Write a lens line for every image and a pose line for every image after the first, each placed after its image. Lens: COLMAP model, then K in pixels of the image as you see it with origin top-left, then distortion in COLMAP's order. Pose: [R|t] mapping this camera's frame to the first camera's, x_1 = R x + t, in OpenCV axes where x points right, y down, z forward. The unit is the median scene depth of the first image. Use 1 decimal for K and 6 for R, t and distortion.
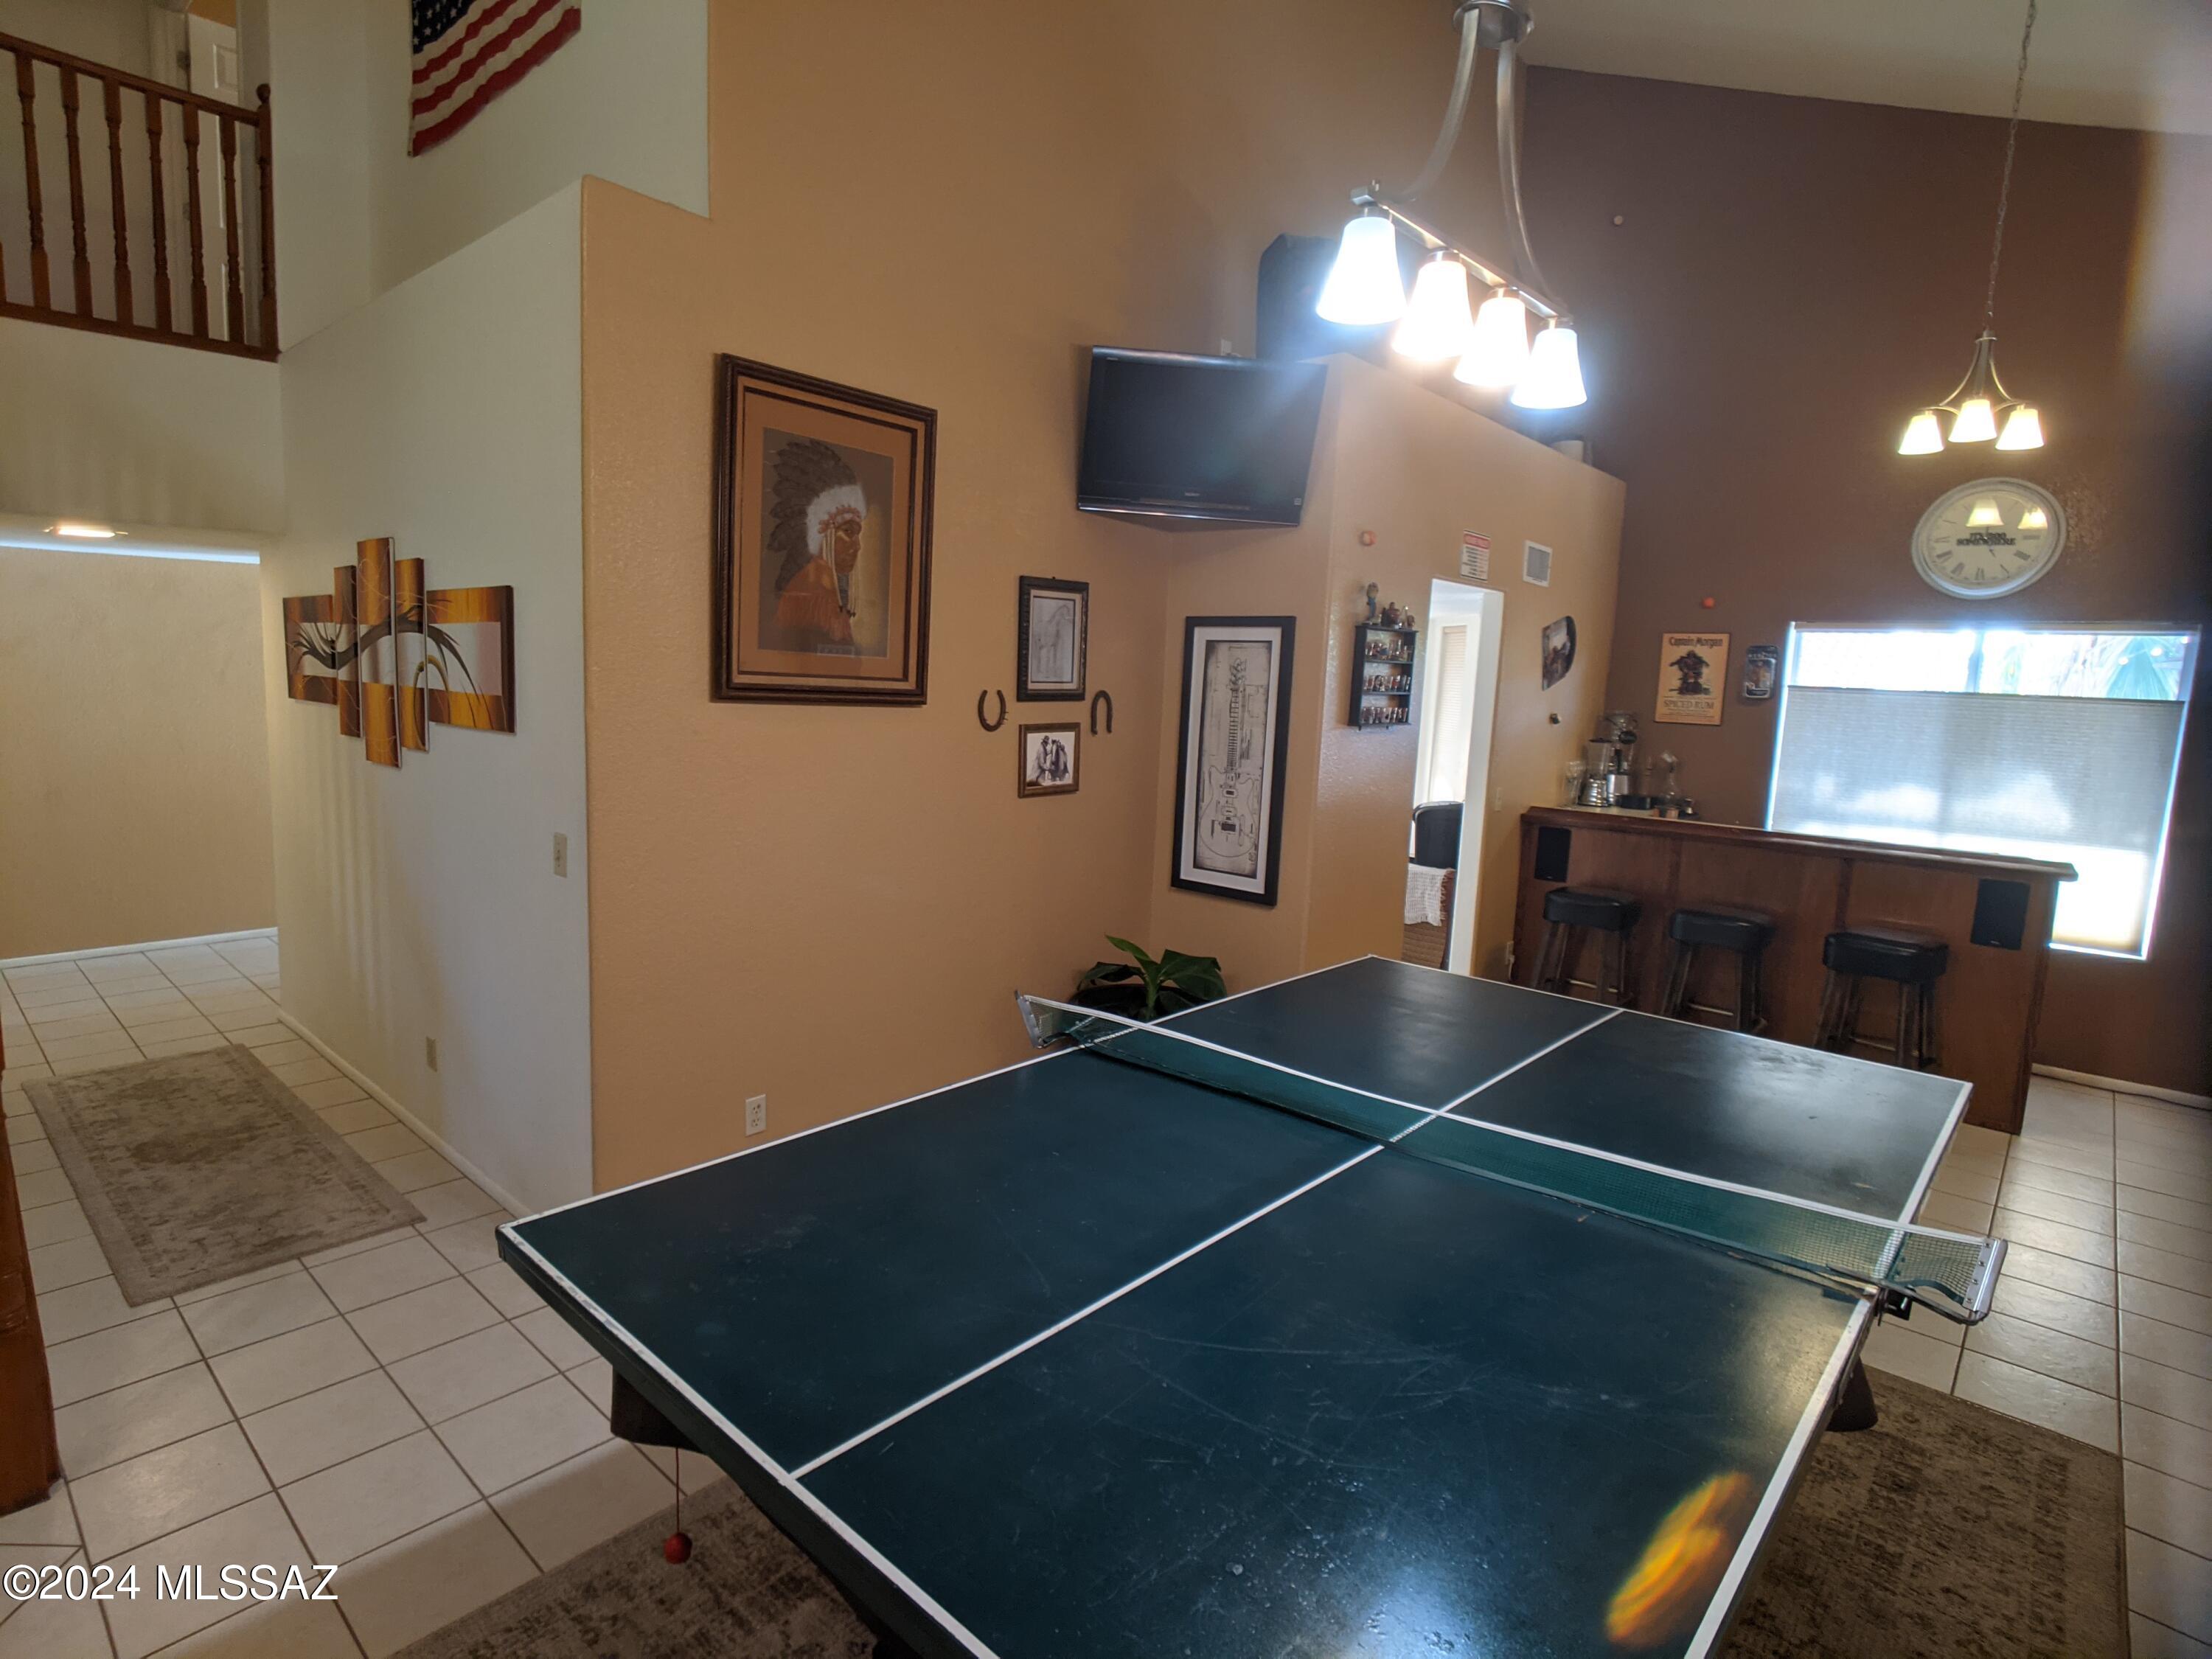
lens RADIAL K [[1146.8, 0, 1002.9], [0, 1146.8, 821.9], [0, 0, 1]] dist [-0.026834, 0.007417]
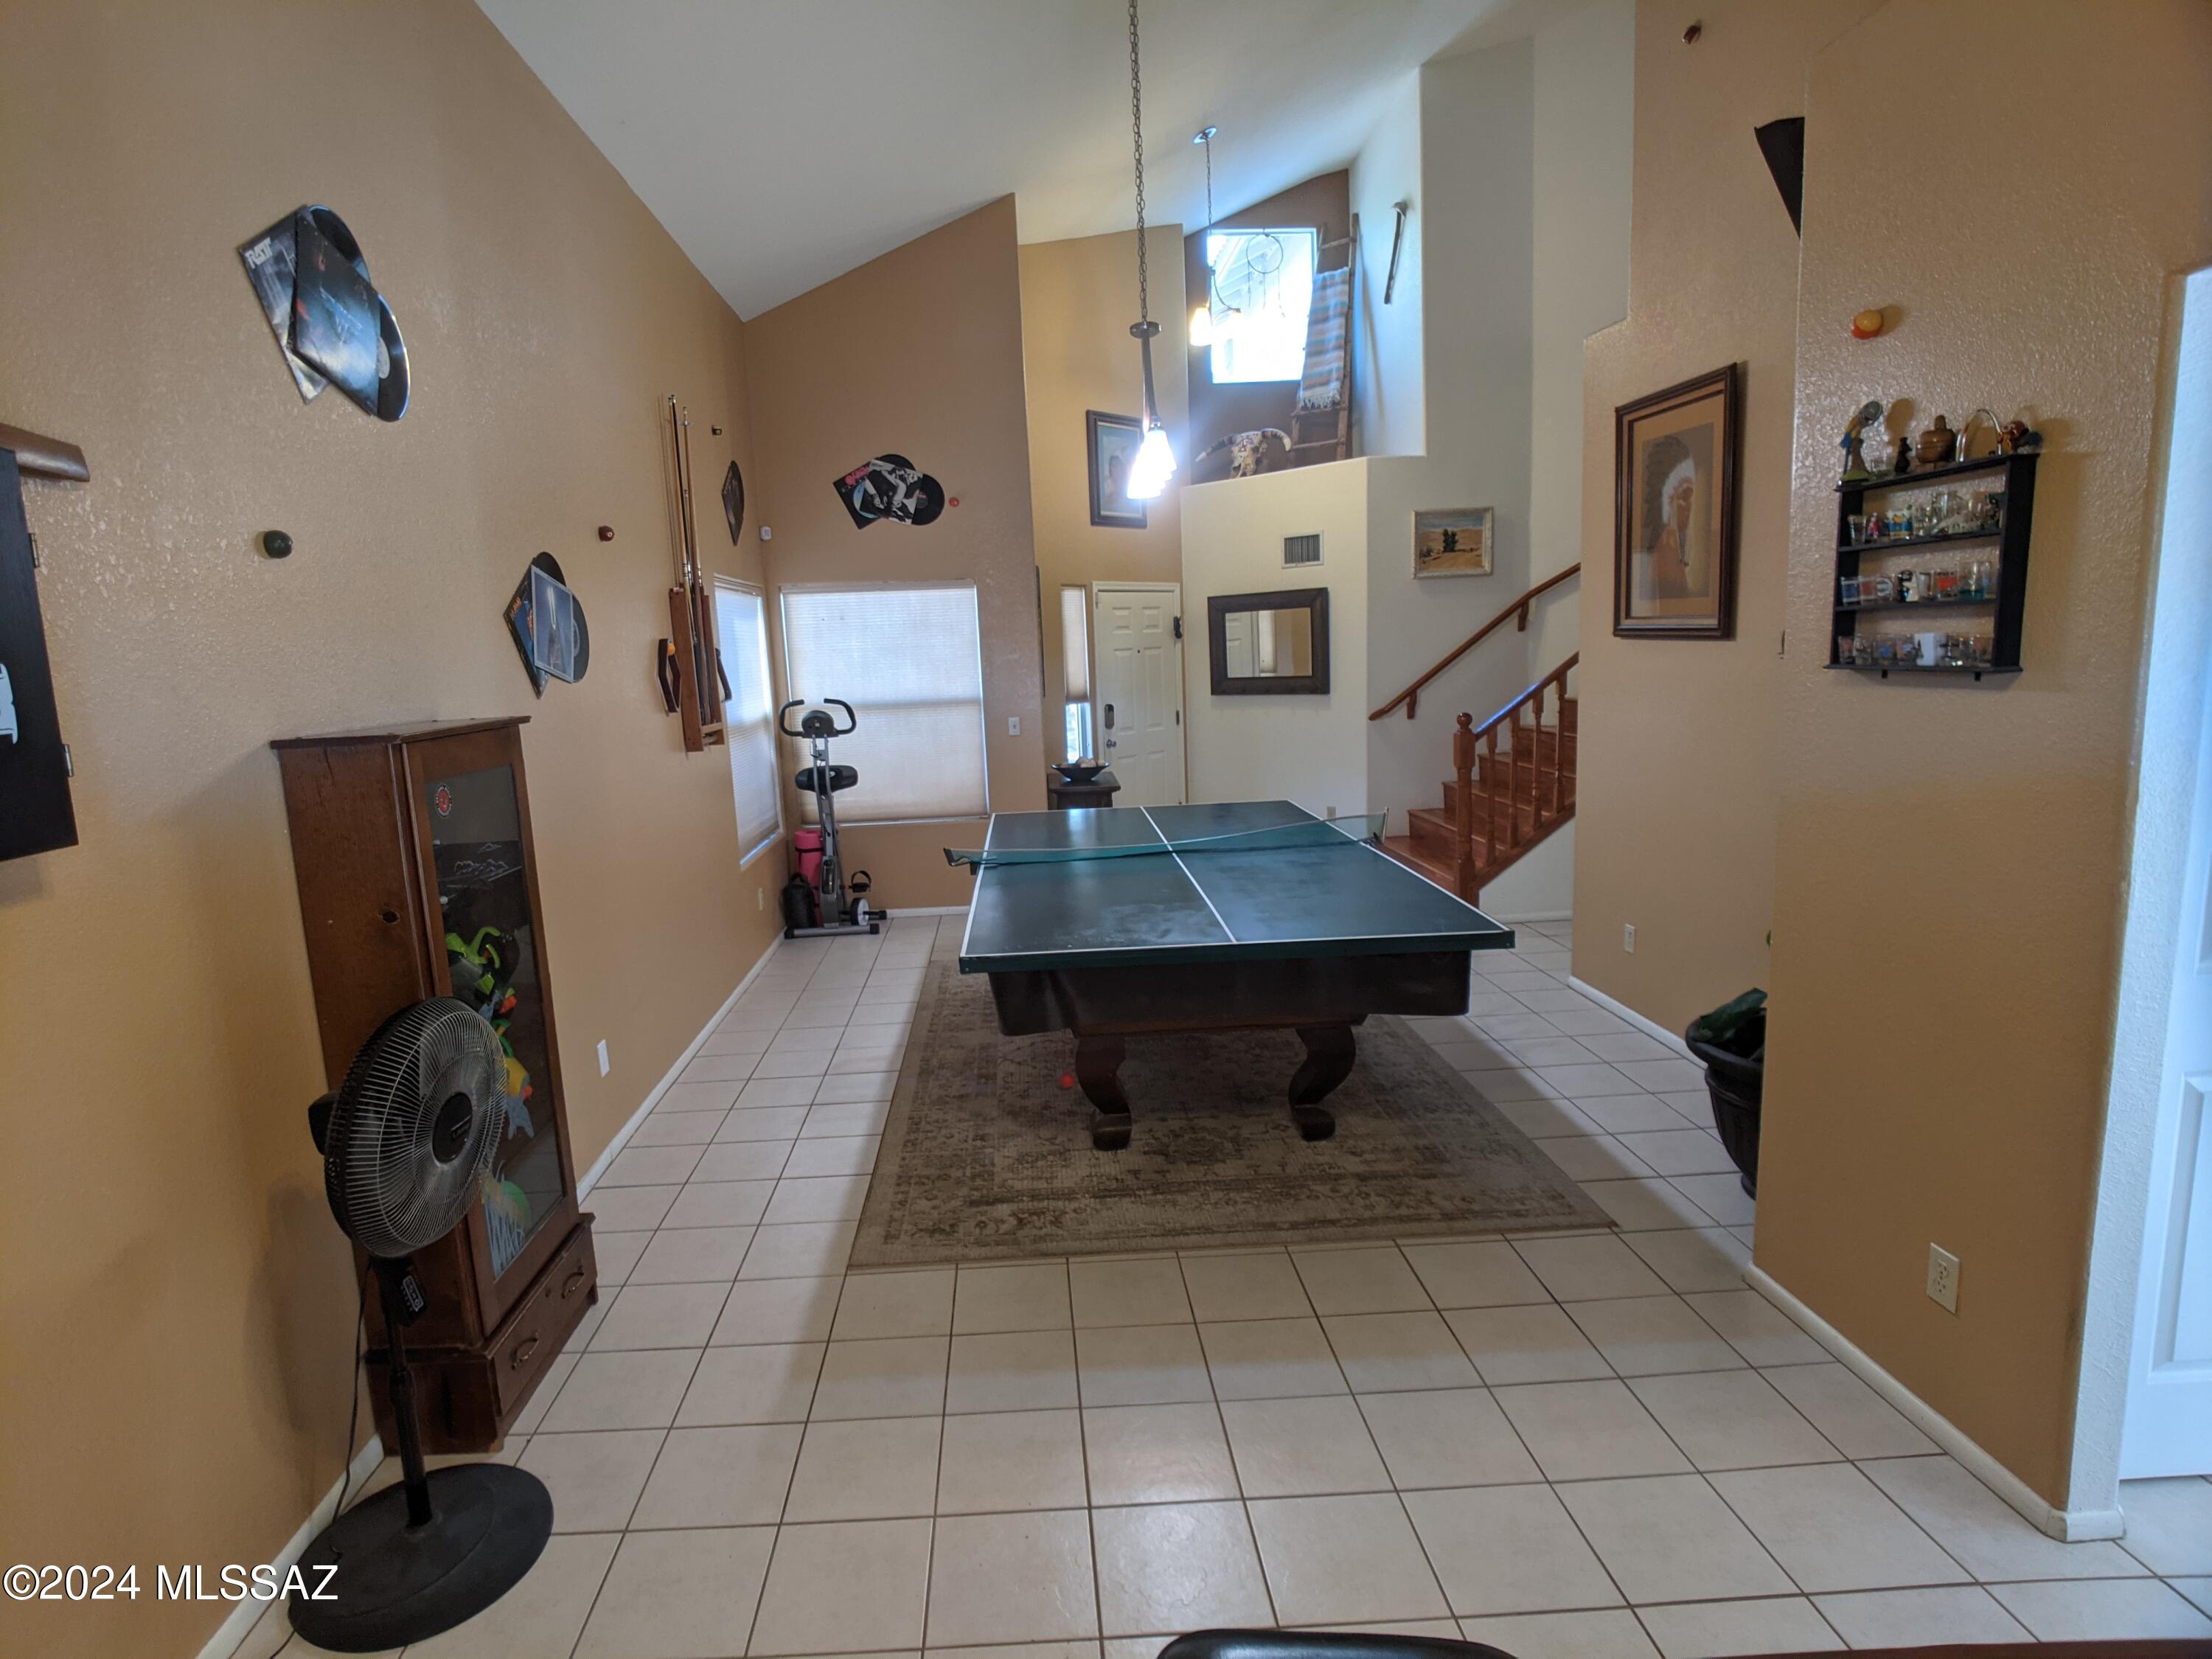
lens RADIAL K [[1146.8, 0, 1094.7], [0, 1146.8, 822.1], [0, 0, 1]] dist [-0.026834, 0.007417]
pose [[-0.665518, 0.109060, -0.738371, 1.171756], [-0.078607, 0.973524, 0.214644, -0.121993], [0.742231, 0.200890, -0.639325, 1.321898]]
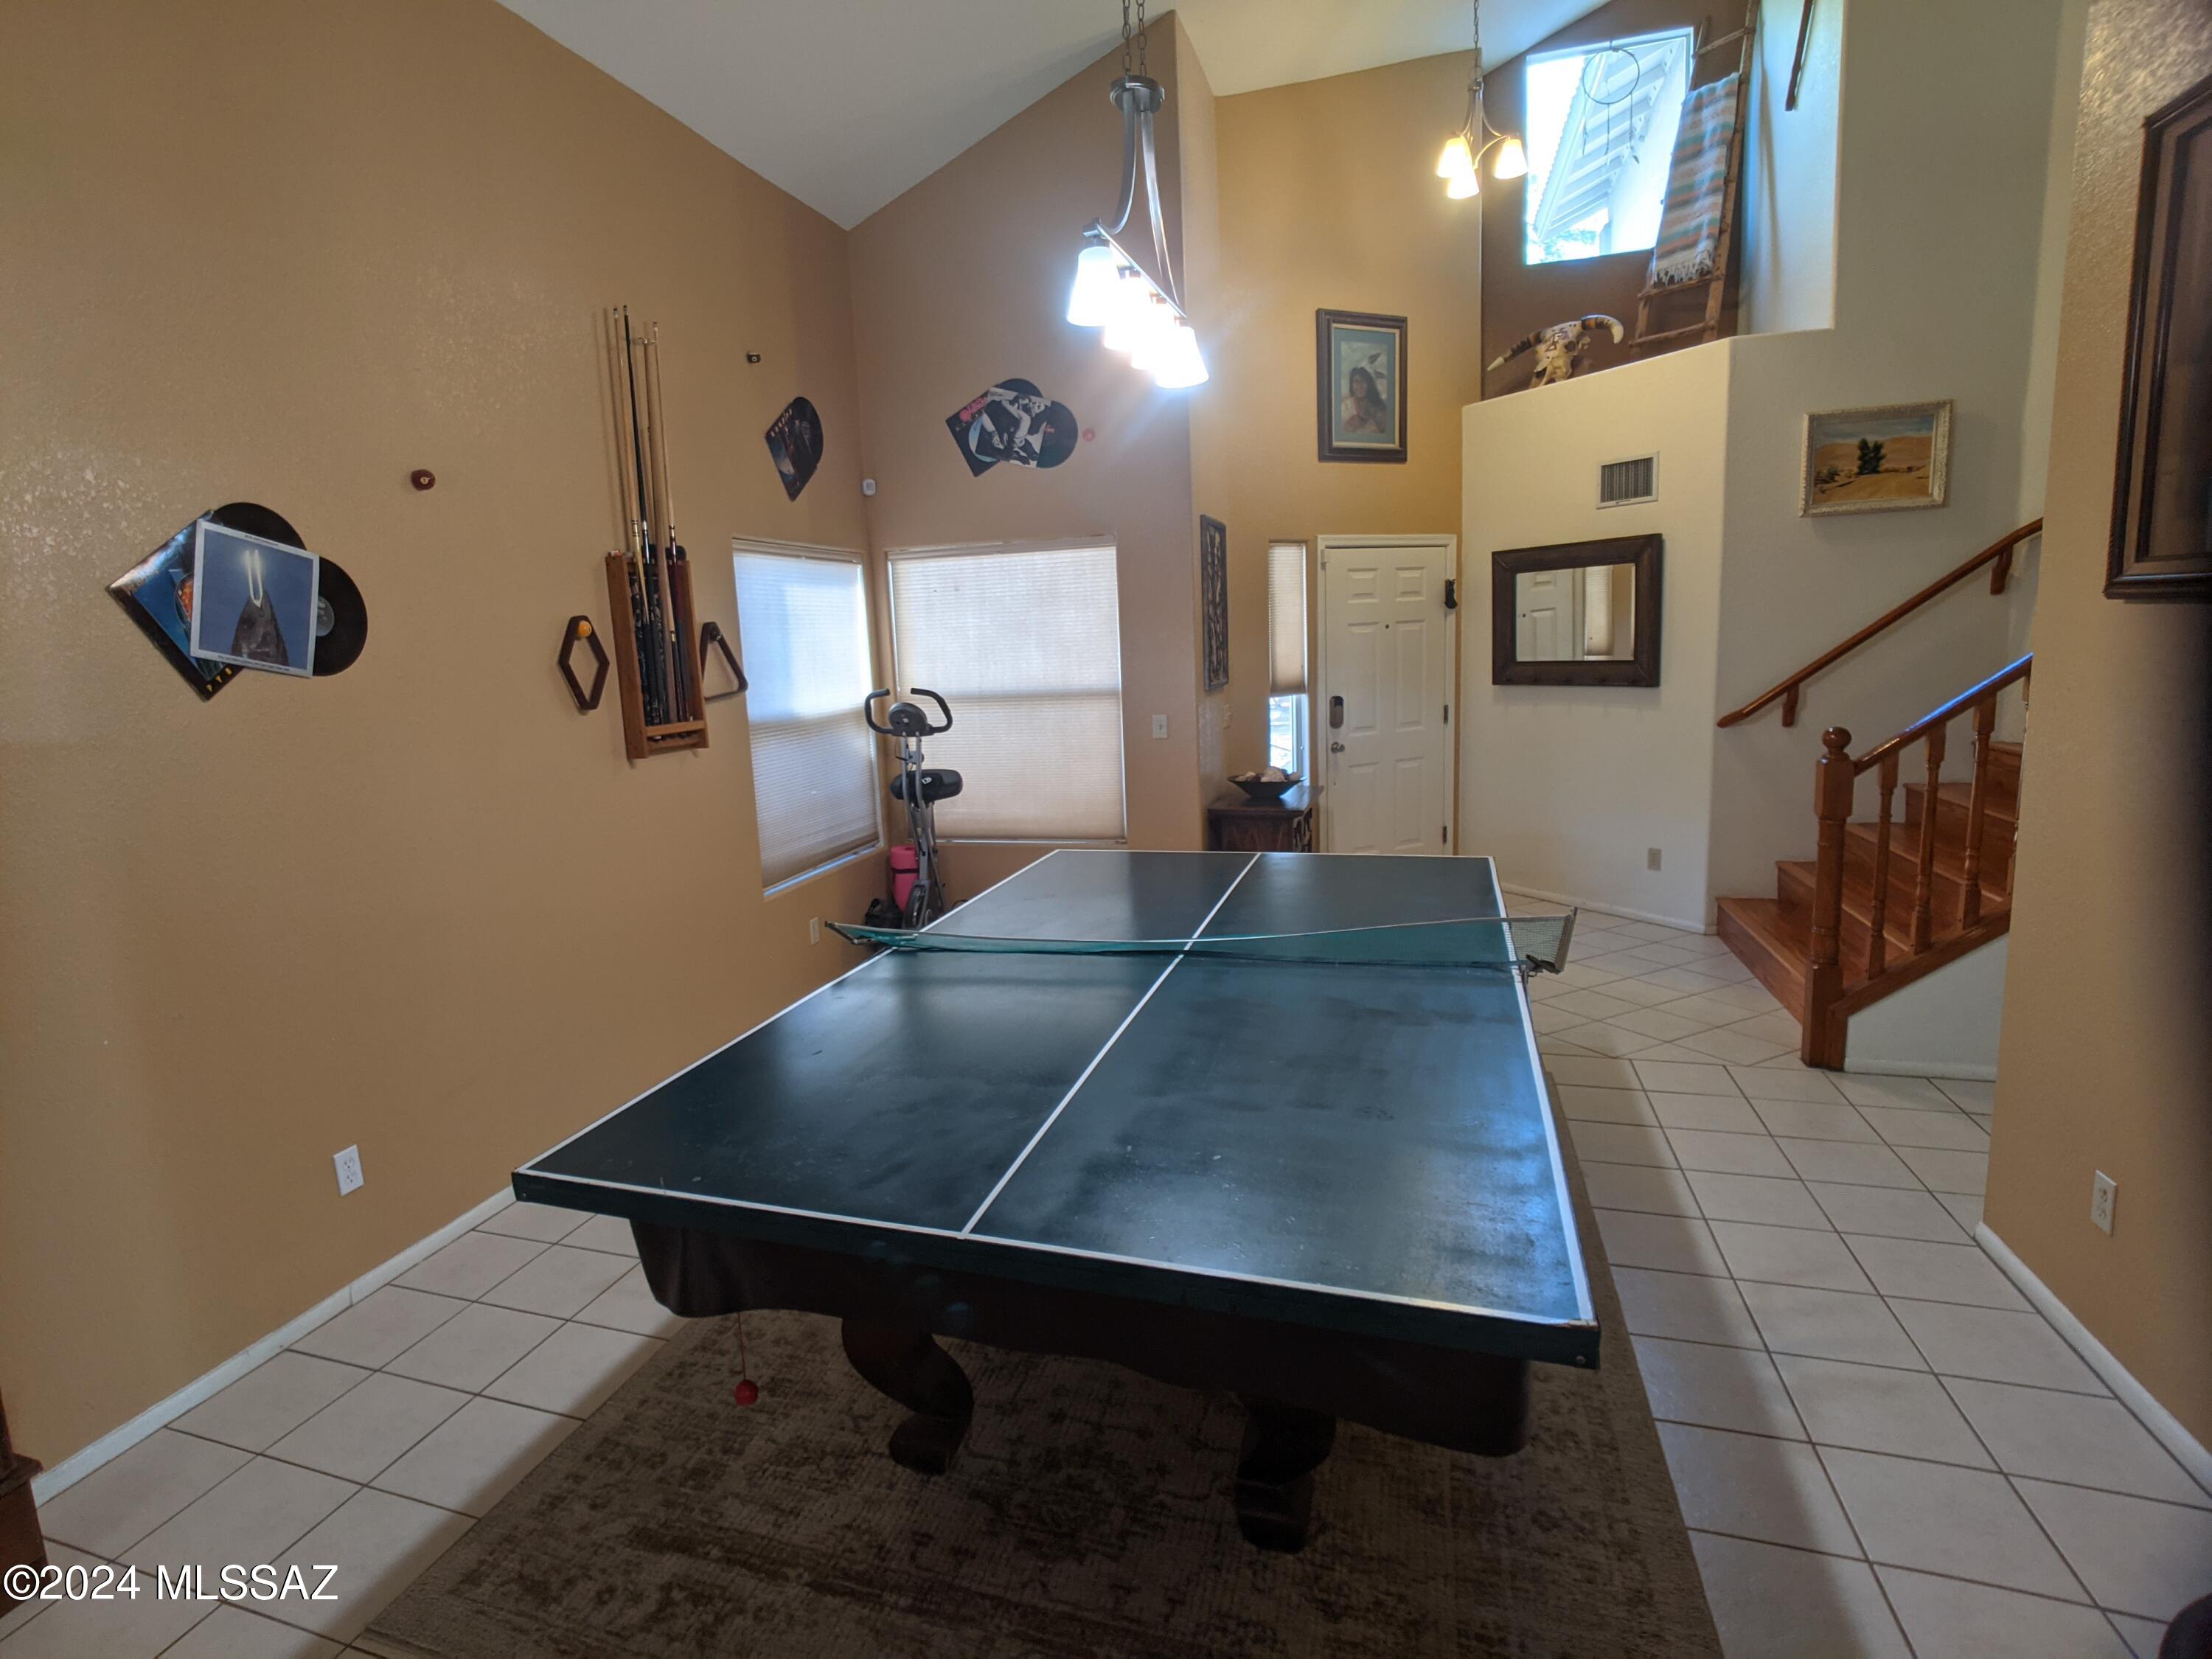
lens RADIAL K [[1146.8, 0, 1063.8], [0, 1146.8, 814.8], [0, 0, 1]] dist [-0.026834, 0.007417]
pose [[-0.896388, 0.075912, -0.436722, 0.608104], [-0.041673, 0.966431, 0.253523, -0.113463], [0.441307, 0.245454, -0.863134, 1.207657]]
